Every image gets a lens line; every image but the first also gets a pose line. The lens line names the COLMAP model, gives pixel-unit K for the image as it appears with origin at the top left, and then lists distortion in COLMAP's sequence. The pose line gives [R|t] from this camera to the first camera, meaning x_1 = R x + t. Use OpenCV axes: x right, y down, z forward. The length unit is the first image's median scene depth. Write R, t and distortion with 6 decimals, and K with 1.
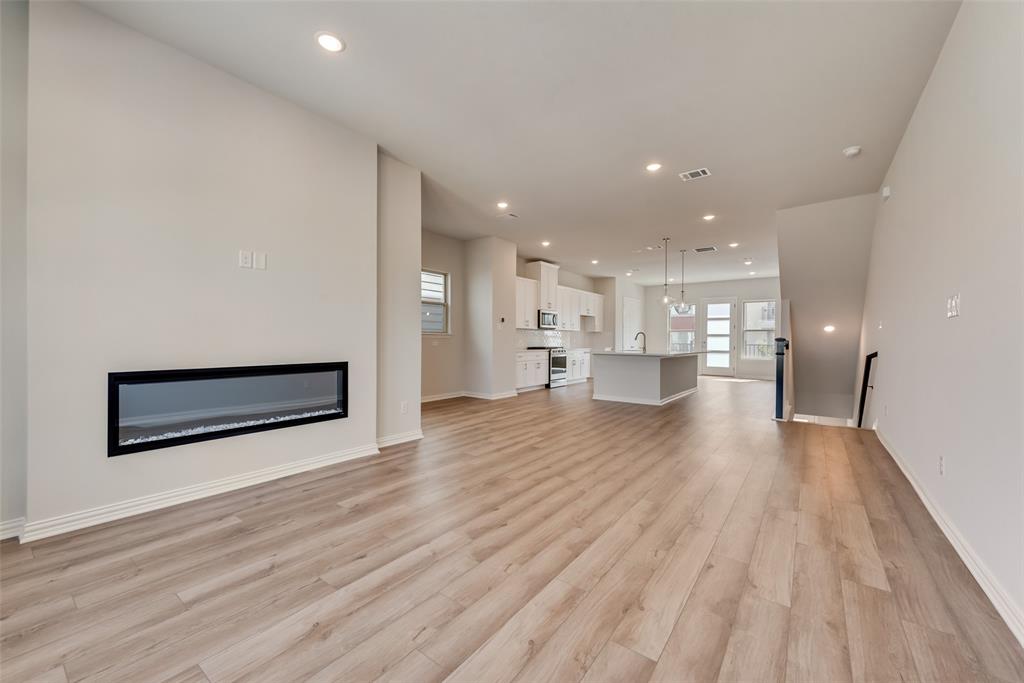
lens RADIAL K [[399.9, 0, 510.9], [0, 399.9, 342.3], [0, 0, 1]] dist [0.007003, -0.000290]
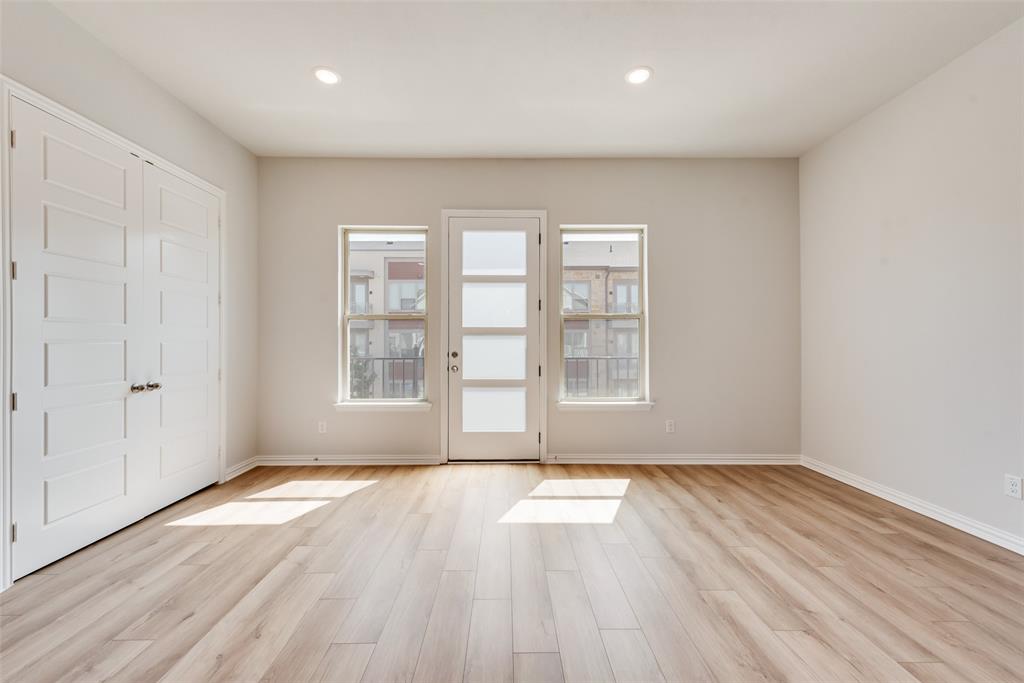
lens RADIAL K [[399.9, 0, 510.9], [0, 399.9, 342.3], [0, 0, 1]] dist [0.007003, -0.000290]
pose [[0.805869, -0.007410, 0.592047, 1.515836], [0.008260, 0.999965, 0.001273, -0.040092], [-0.592036, 0.003865, 0.805902, 3.271247]]
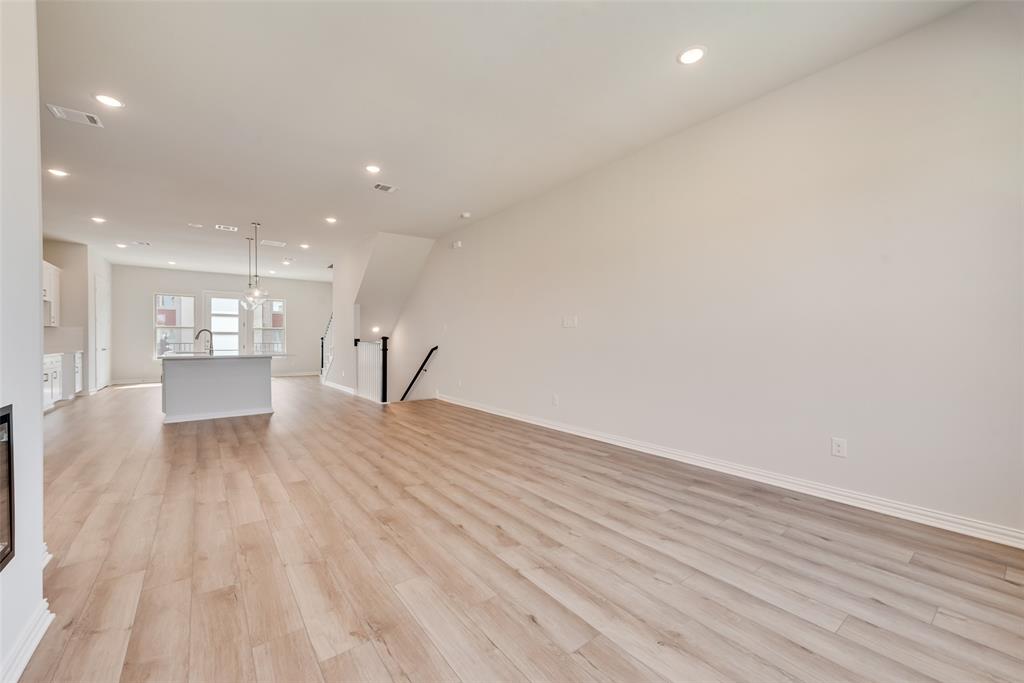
lens RADIAL K [[399.9, 0, 510.9], [0, 399.9, 342.3], [0, 0, 1]] dist [0.007003, -0.000290]
pose [[0.278438, -0.015925, 0.960322, -0.771215], [0.010343, 0.999854, 0.013582, -0.010908], [-0.960399, 0.006151, 0.278562, 0.558928]]
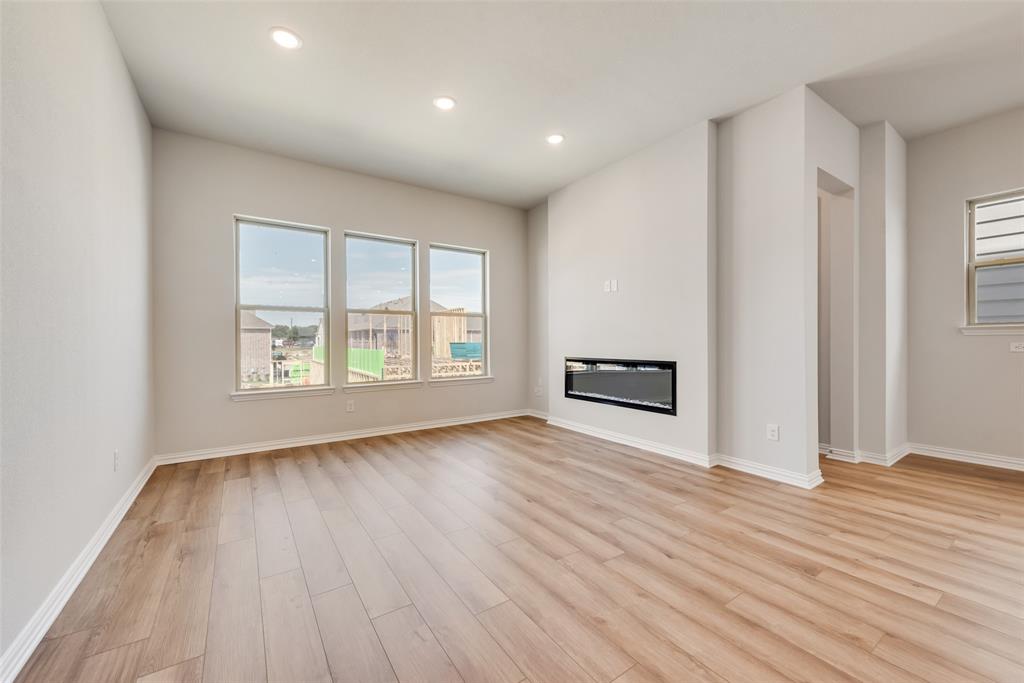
lens RADIAL K [[402.6, 0, 508.2], [0, 402.6, 342.2], [0, 0, 1]] dist [0.002398, -0.000003]
pose [[-0.340332, -0.003538, -0.940299, 0.860948], [-0.005282, 0.999984, -0.001851, 0.003170], [0.940290, 0.004337, -0.340346, 1.152820]]
